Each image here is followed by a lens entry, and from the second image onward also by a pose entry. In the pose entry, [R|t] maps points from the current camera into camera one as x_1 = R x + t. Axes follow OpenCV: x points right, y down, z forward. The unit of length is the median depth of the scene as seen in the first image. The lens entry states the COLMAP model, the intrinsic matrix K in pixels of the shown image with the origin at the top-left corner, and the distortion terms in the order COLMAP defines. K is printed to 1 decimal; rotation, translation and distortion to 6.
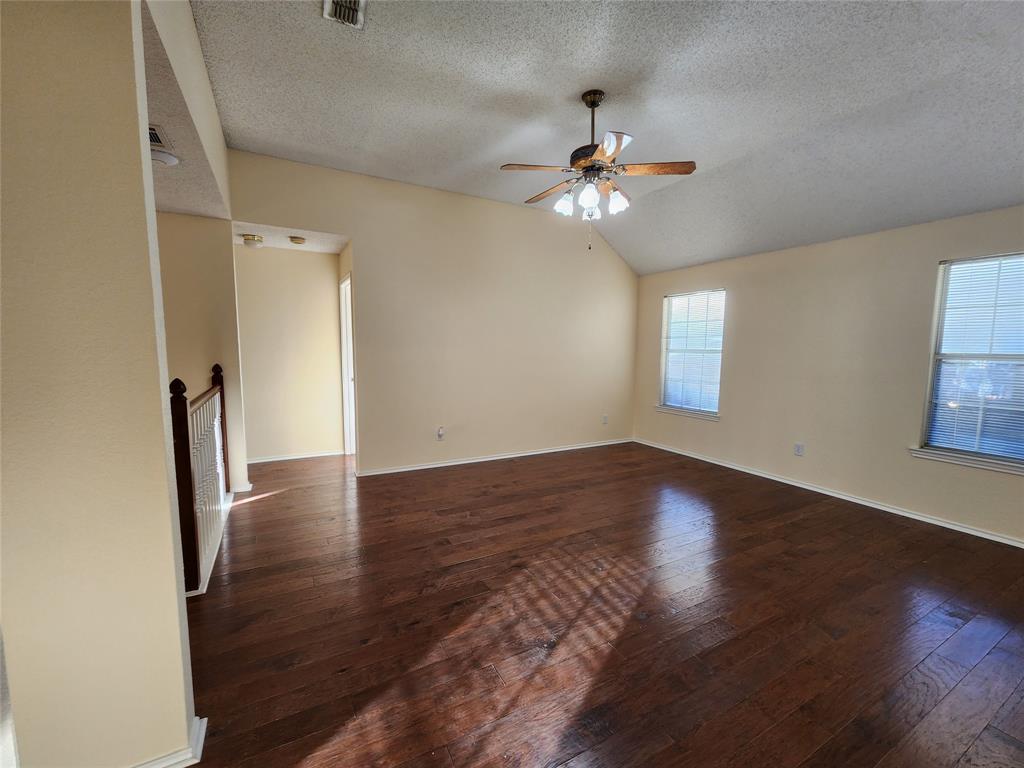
lens RADIAL K [[422.2, 0, 509.2], [0, 422.2, 389.2], [0, 0, 1]] dist [-0.000105, -0.000506]
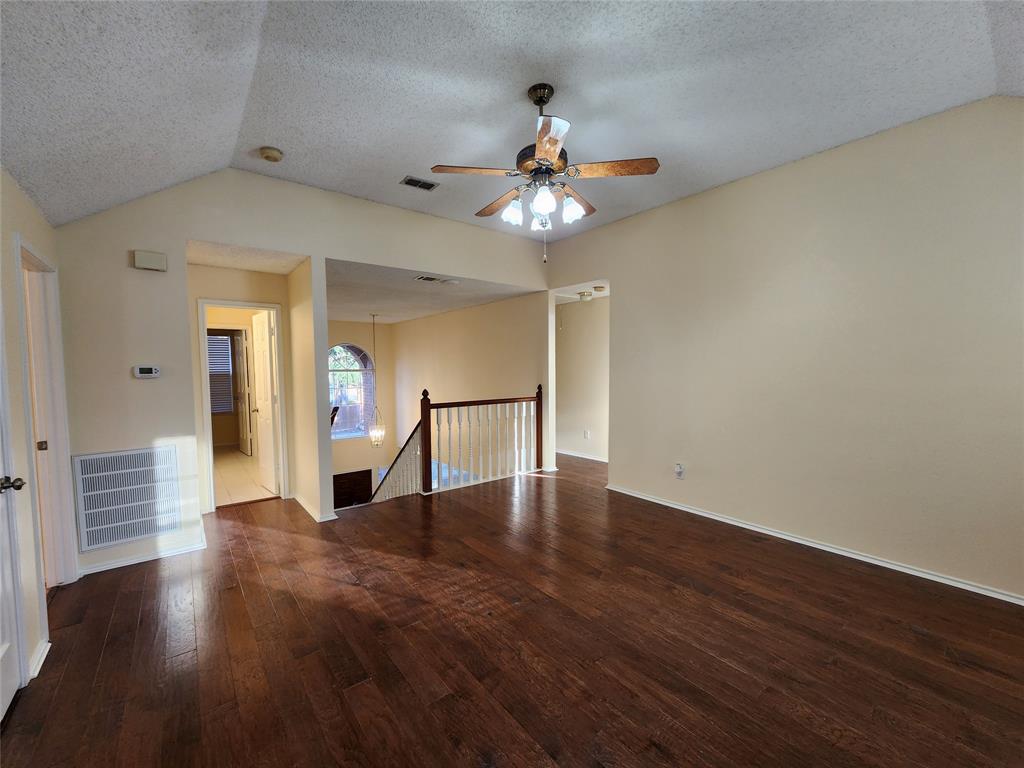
lens RADIAL K [[422.2, 0, 509.2], [0, 422.2, 389.2], [0, 0, 1]] dist [-0.000105, -0.000506]
pose [[0.161623, 0.037297, -0.986148, 1.054787], [-0.092342, 0.995473, 0.022515, -0.083858], [0.982523, 0.087424, 0.164335, 0.821058]]
